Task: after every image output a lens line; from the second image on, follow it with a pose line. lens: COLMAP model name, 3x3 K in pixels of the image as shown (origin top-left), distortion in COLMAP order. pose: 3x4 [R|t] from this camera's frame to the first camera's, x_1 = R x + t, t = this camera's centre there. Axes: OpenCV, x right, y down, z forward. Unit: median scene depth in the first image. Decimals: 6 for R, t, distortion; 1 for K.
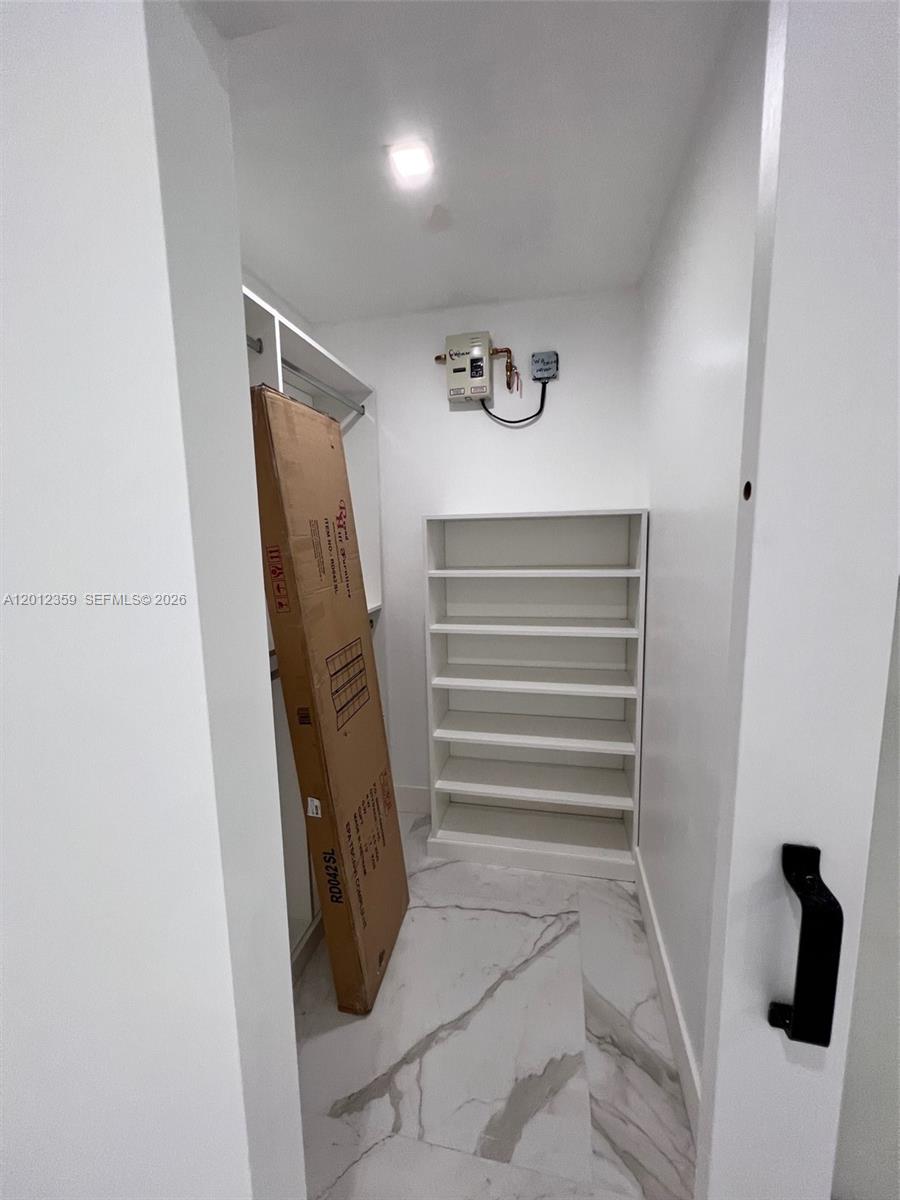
lens RADIAL K [[477.9, 0, 452.5], [0, 477.9, 595.8], [0, 0, 1]] dist [-0.000797, -0.000088]
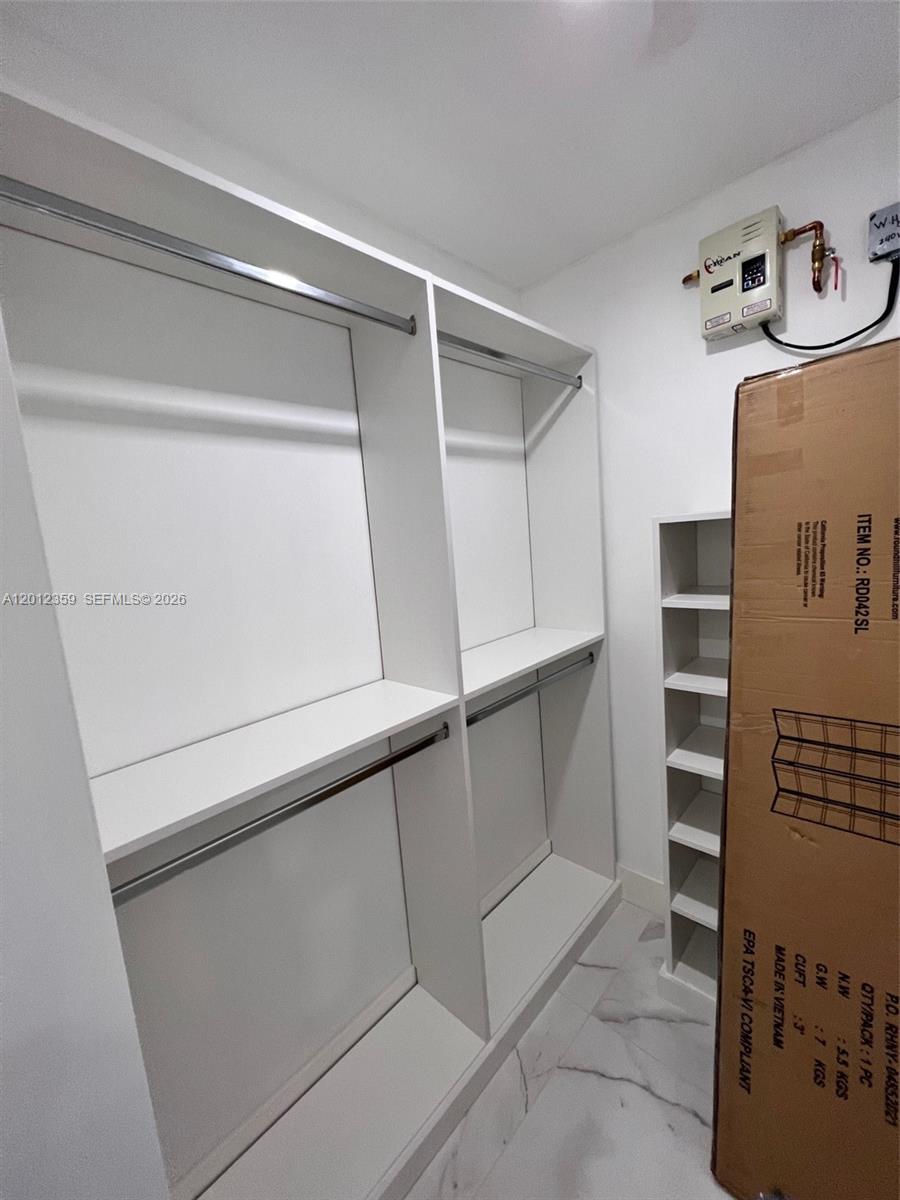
lens RADIAL K [[477.9, 0, 449.3], [0, 477.9, 598.7], [0, 0, 1]] dist [-0.000797, -0.000088]
pose [[0.850634, 0.016936, -0.525485, 0.047367], [-0.001676, 0.999563, 0.029501, -0.067833], [0.525755, -0.024213, 0.850291, 0.245797]]
